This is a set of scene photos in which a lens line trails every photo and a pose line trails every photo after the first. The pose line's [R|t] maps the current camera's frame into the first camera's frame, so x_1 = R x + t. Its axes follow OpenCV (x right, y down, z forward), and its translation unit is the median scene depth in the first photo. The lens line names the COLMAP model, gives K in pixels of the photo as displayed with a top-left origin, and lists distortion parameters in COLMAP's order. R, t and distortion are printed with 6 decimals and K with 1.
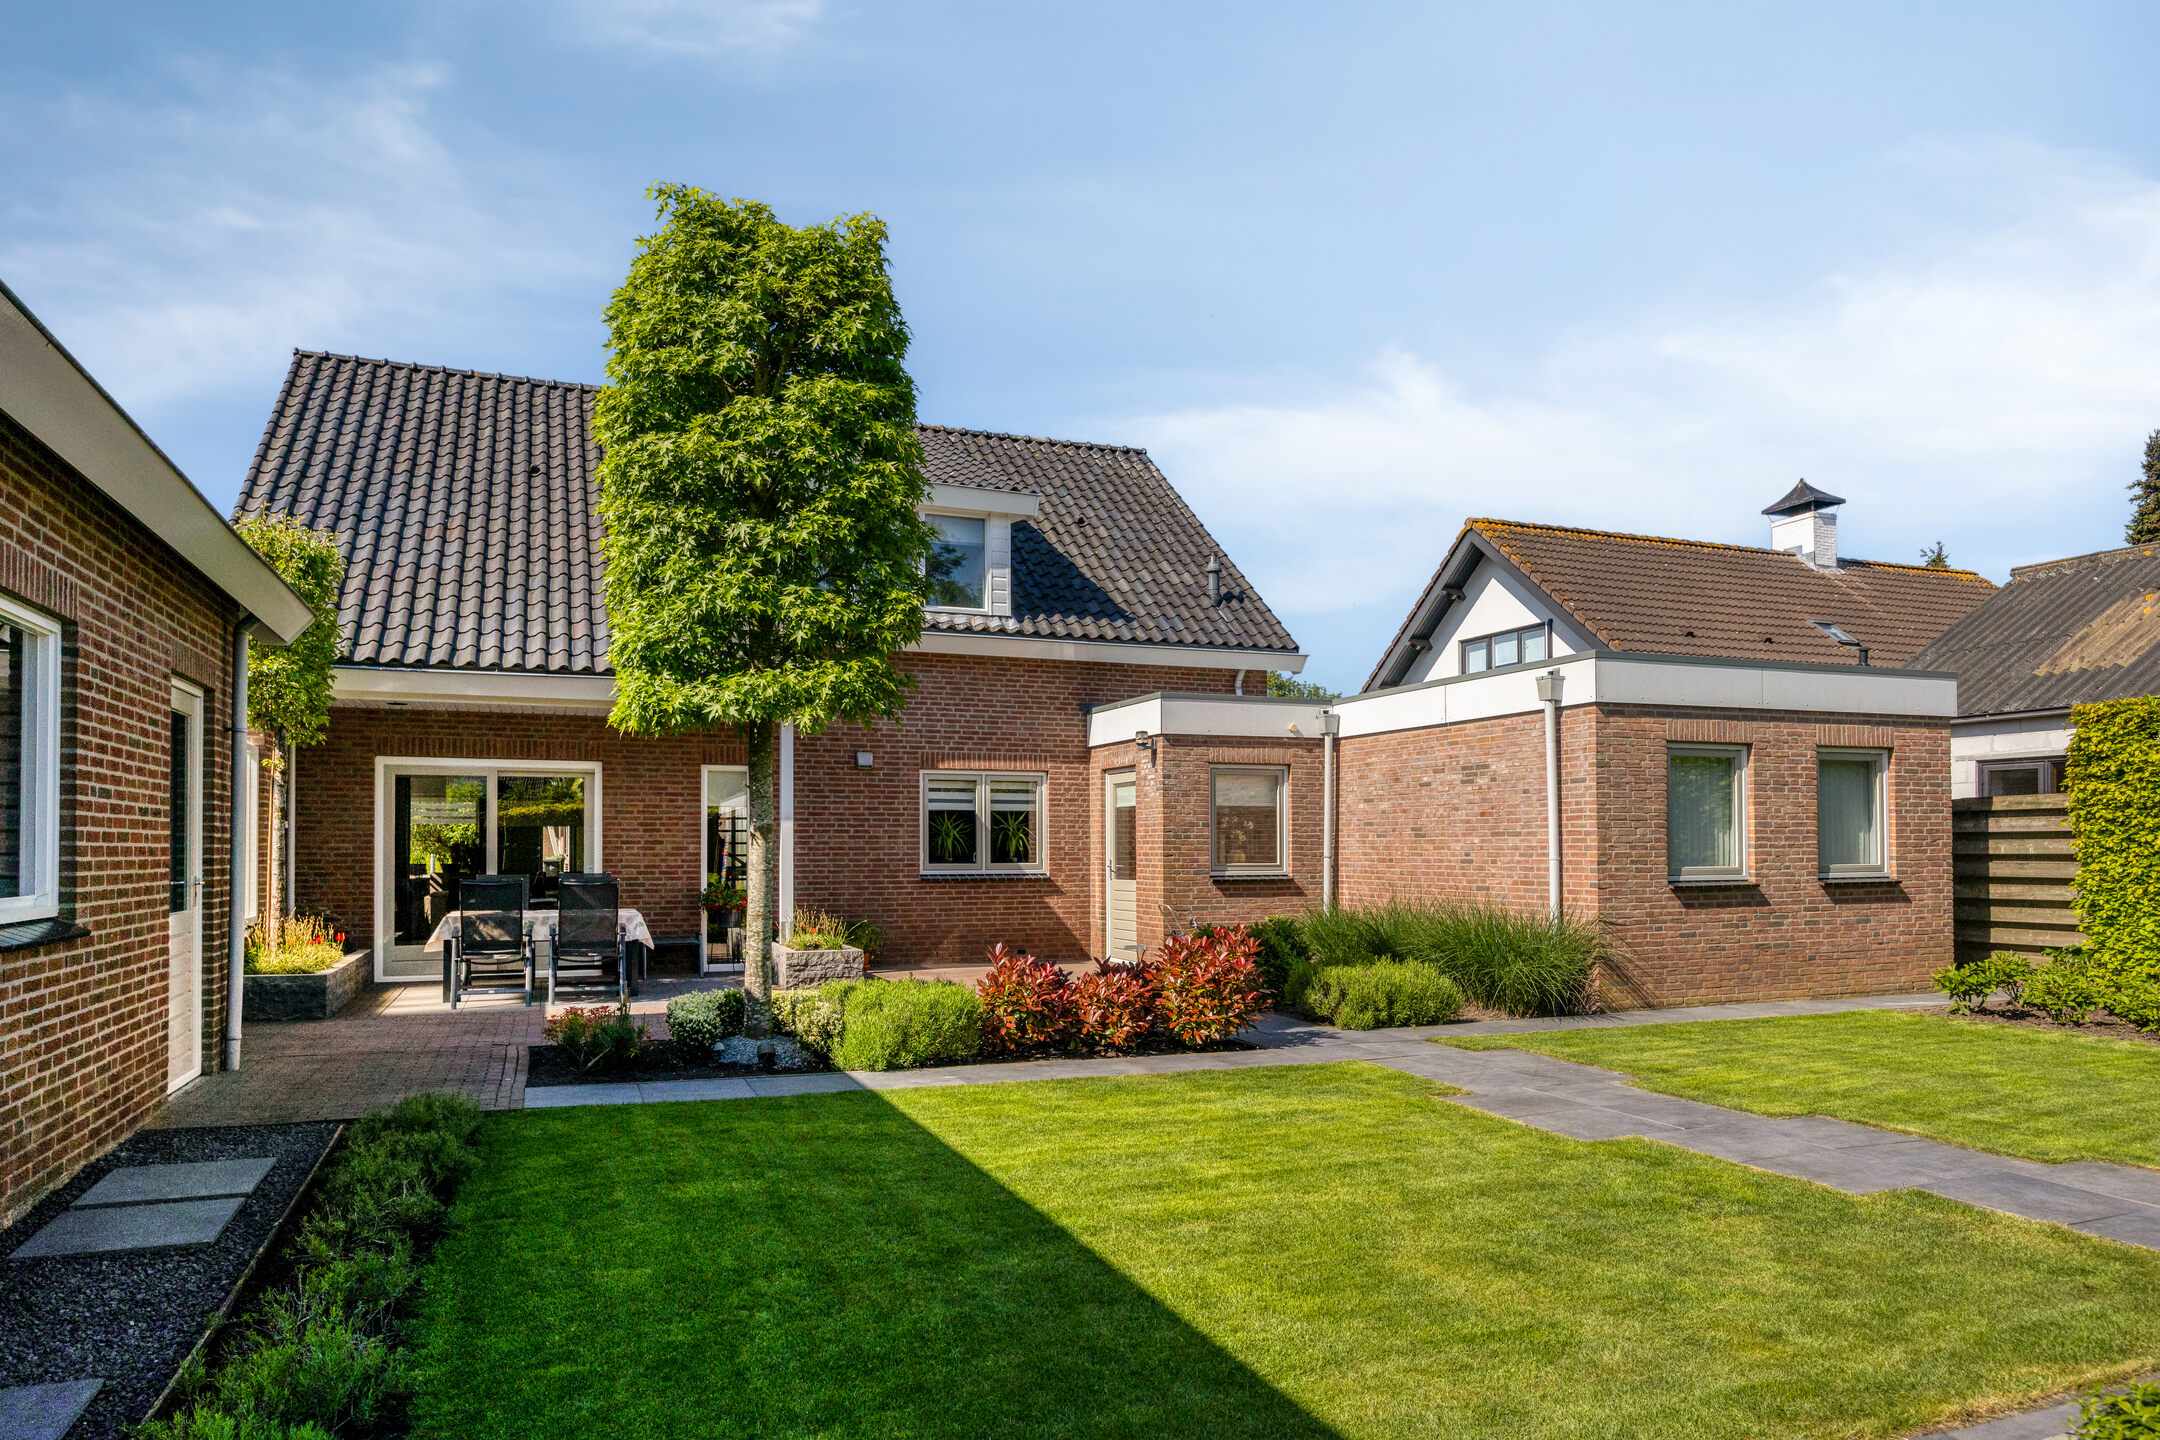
lens RADIAL K [[1340.7, 0, 1093.9], [0, 1340.7, 824.4], [0, 0, 1]] dist [-0.005944, -0.000262]
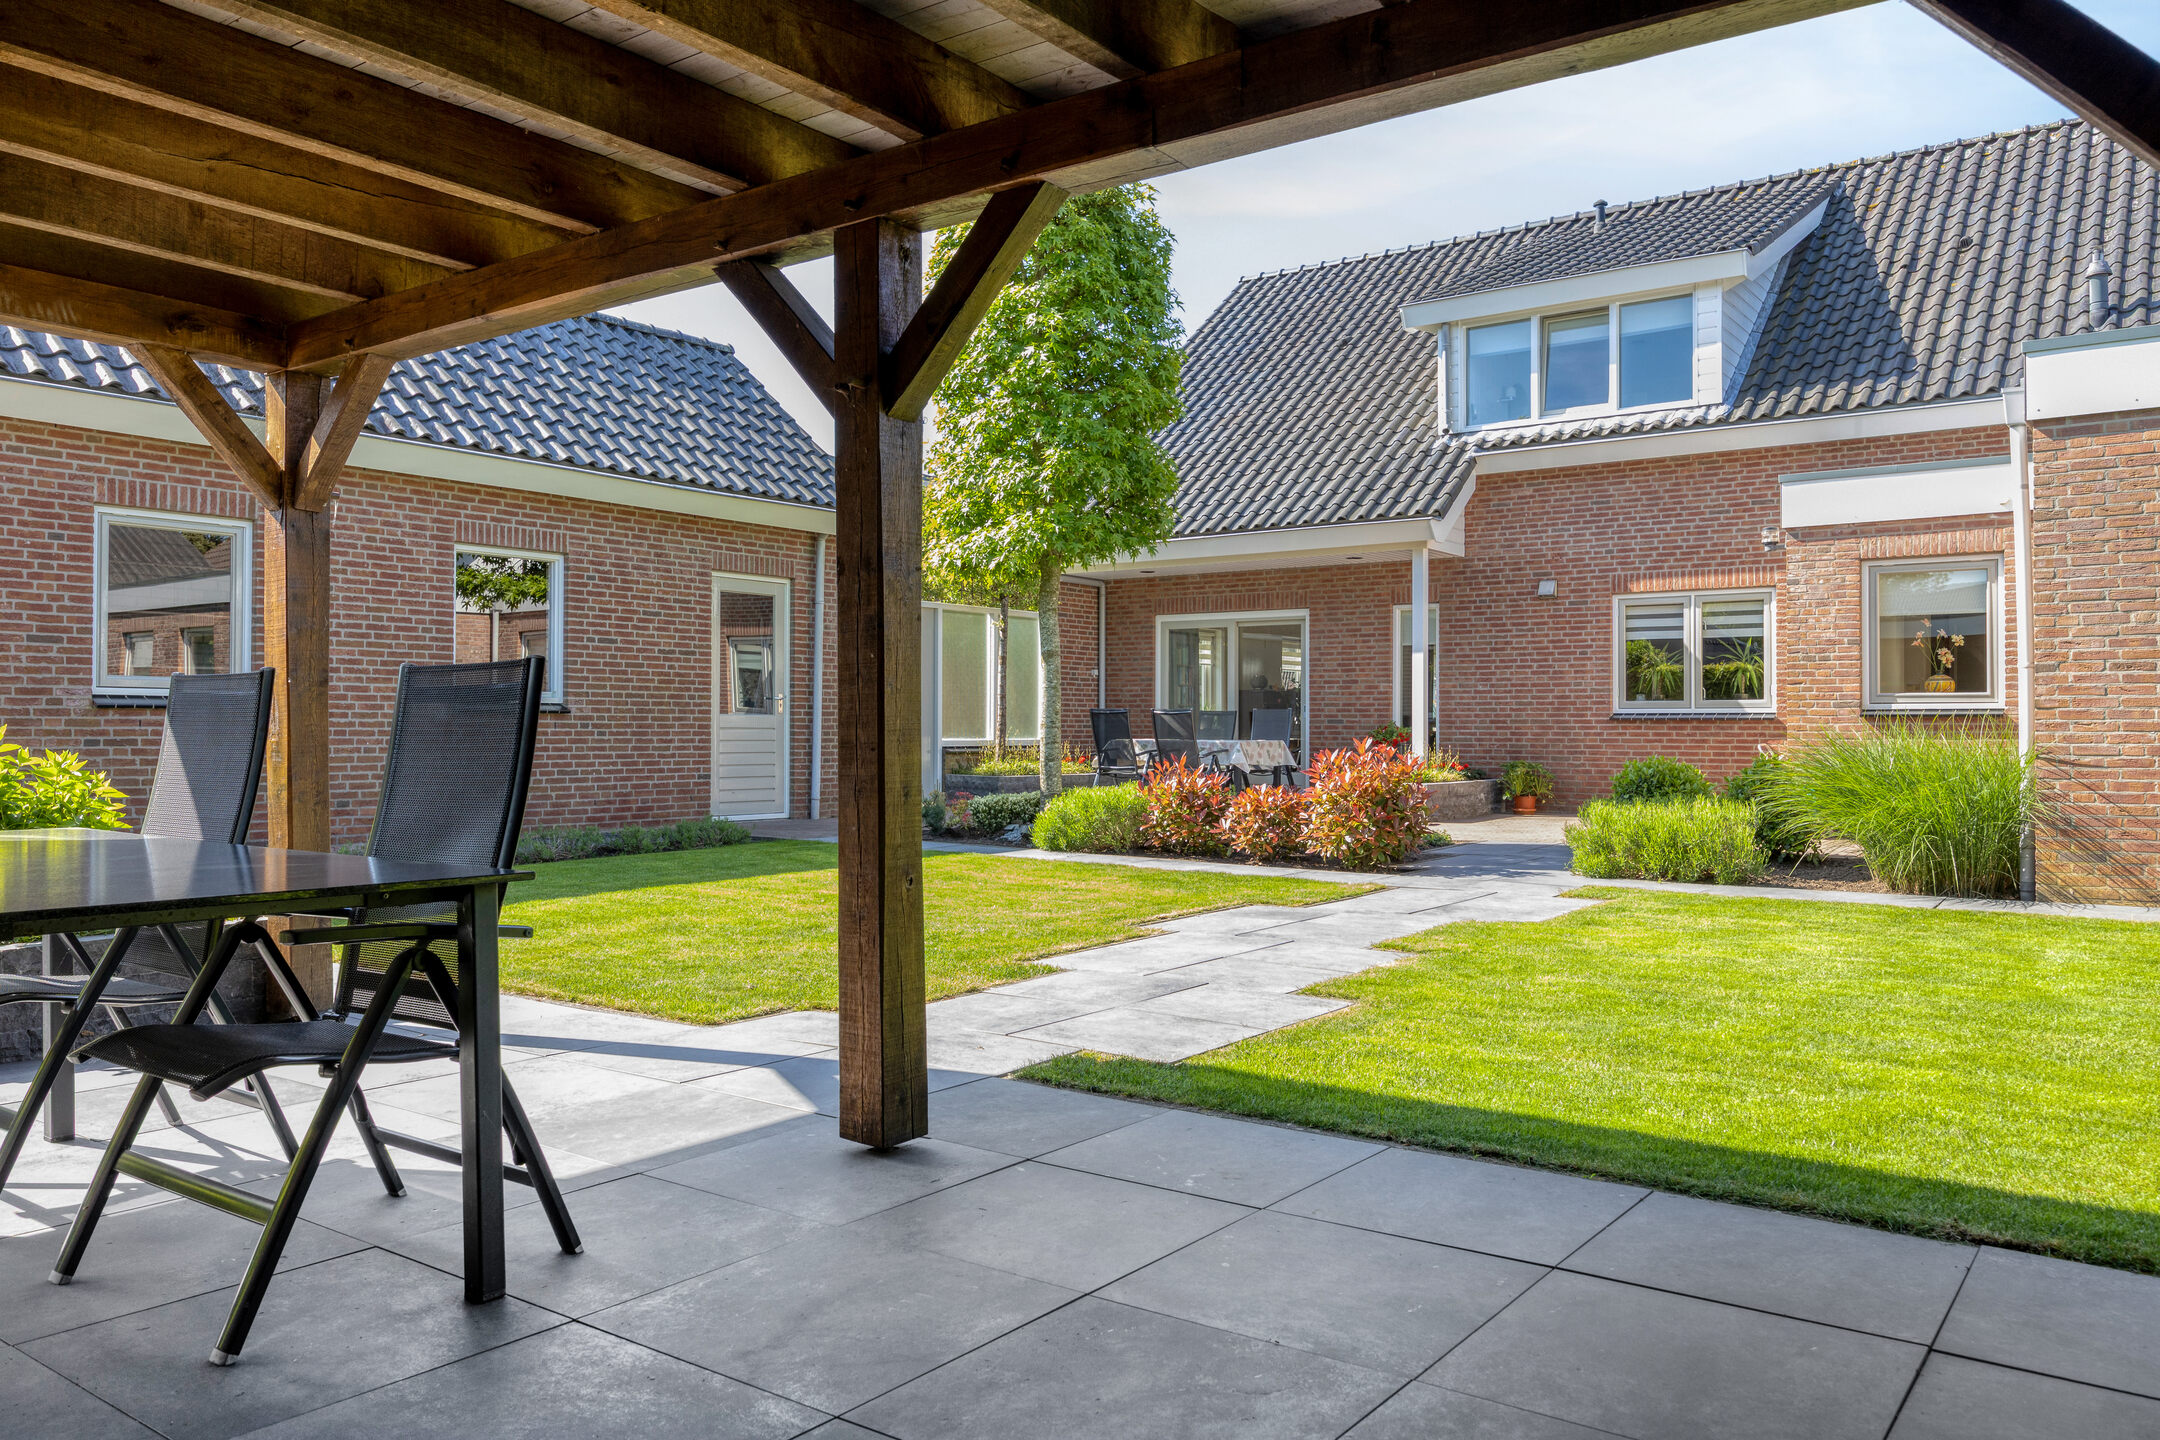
lens RADIAL K [[1594.8, 0, 1087.8], [0, 1594.8, 724.9], [0, 0, 1]] dist [0.012097, 0.007631]
pose [[0.527980, 0.000108, -0.849257, 0.600403], [0.012337, 0.999893, 0.007797, 0.033438], [0.849167, -0.014595, 0.527922, 0.150371]]
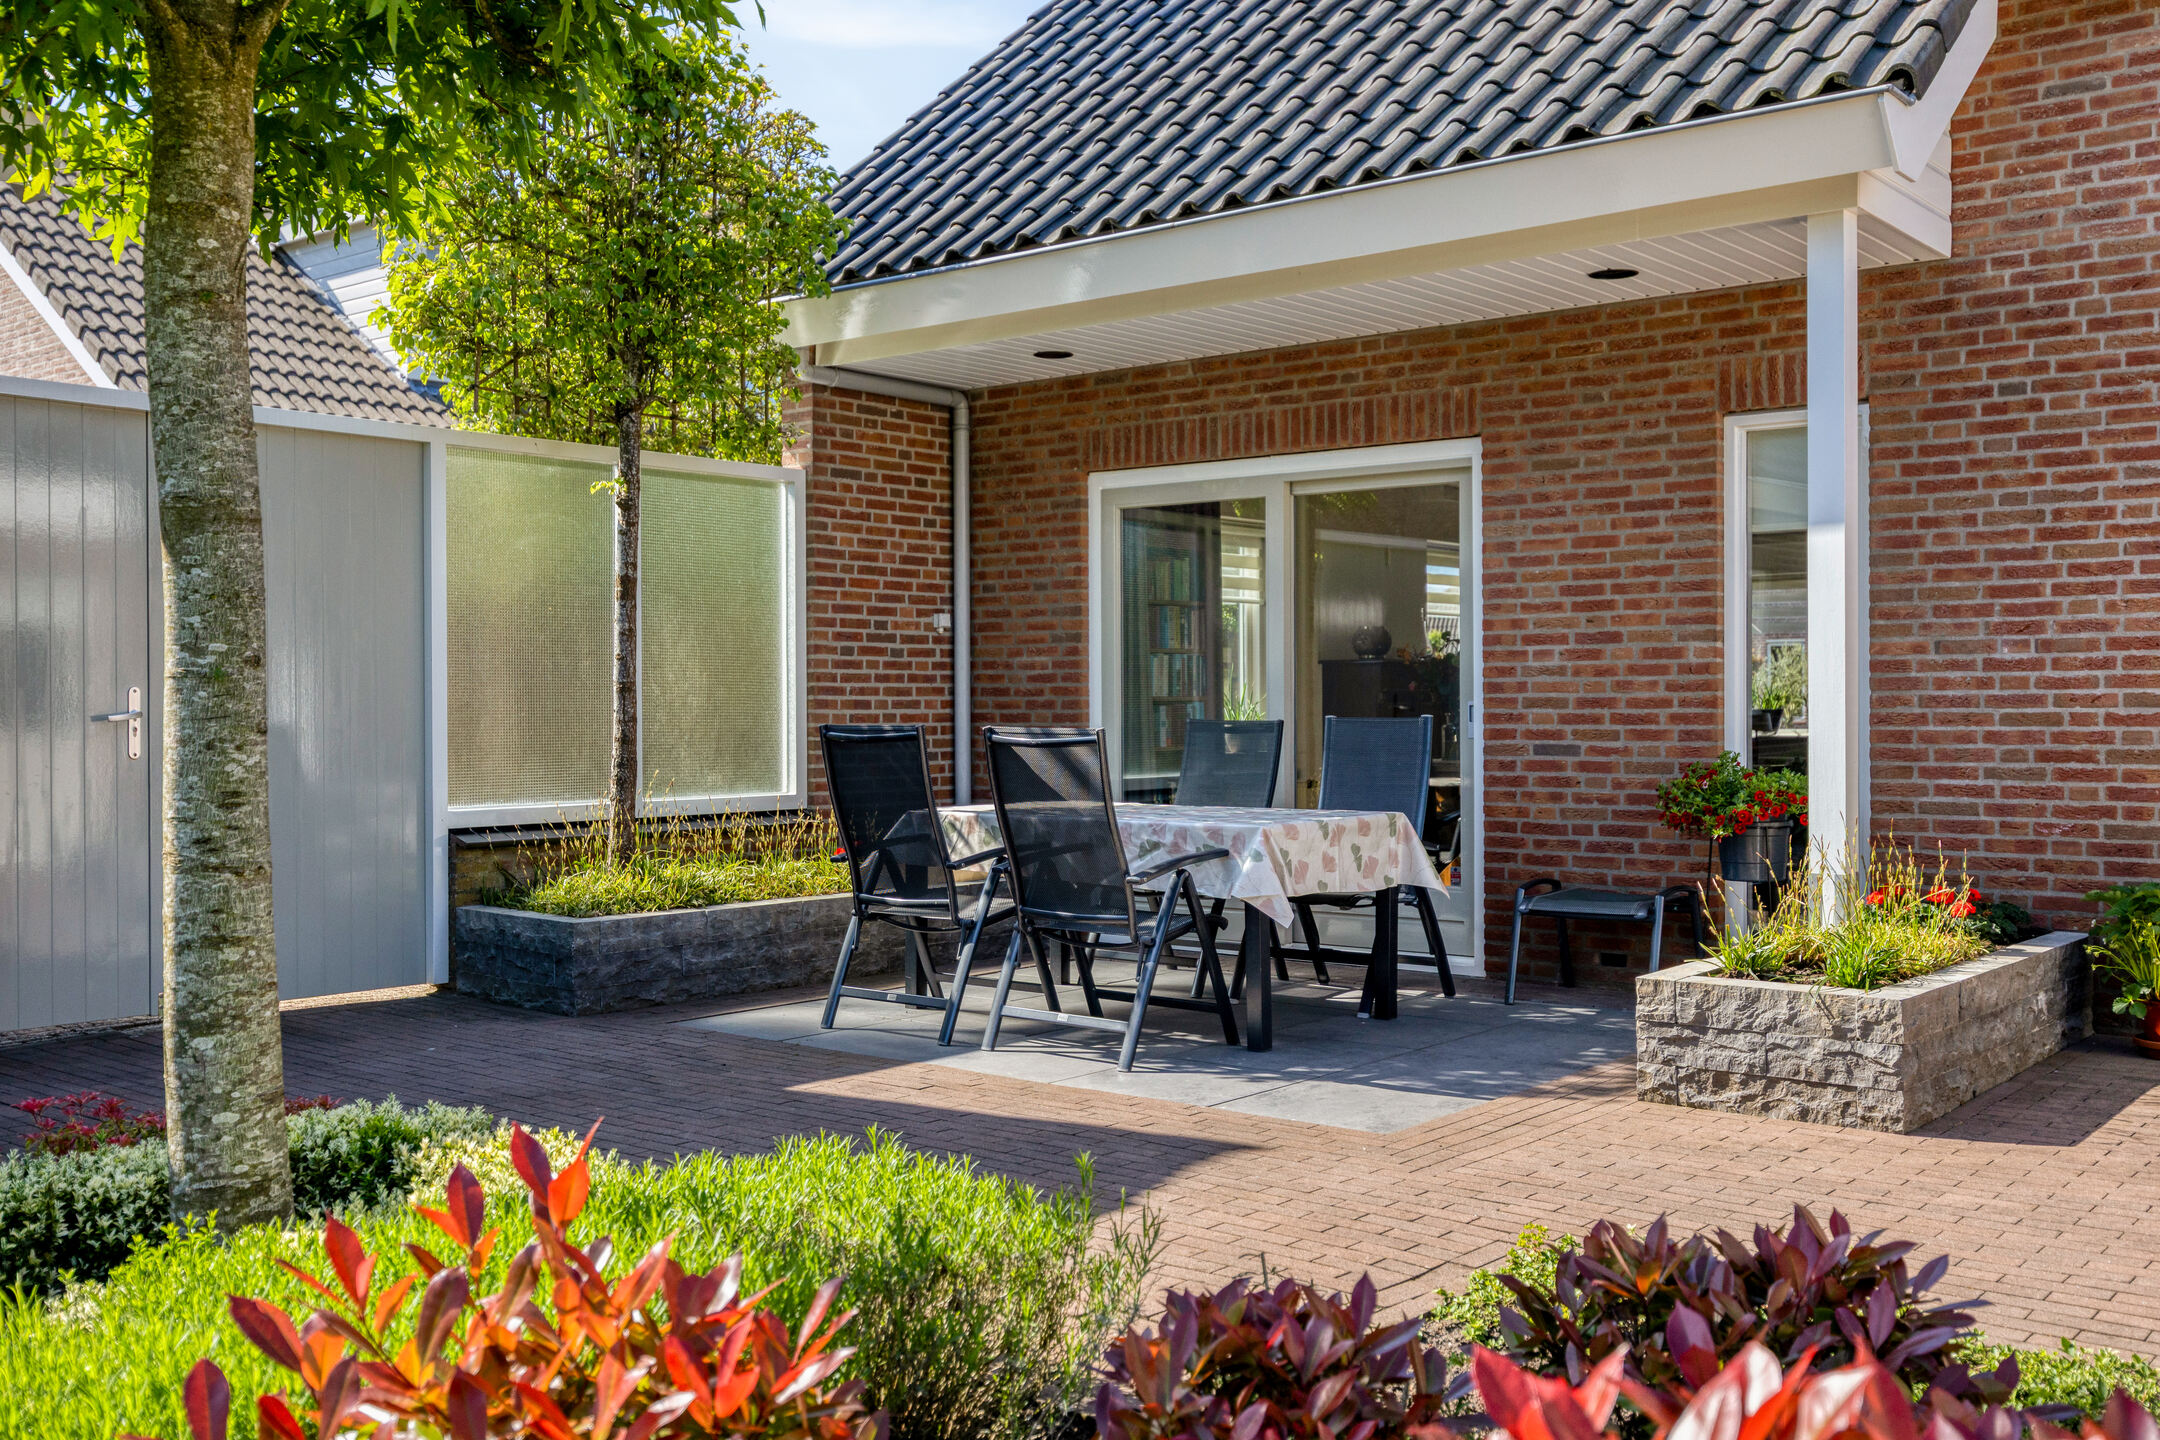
lens RADIAL K [[2083.5, 0, 1075.0], [0, 2083.5, 720.2], [0, 0, 1]] dist [-0.012526, 0.000000]
pose [[0.472865, 0.005020, -0.881121, 0.109404], [0.019095, 0.999691, 0.015942, 0.022807], [0.880928, -0.024363, 0.472623, 0.565359]]
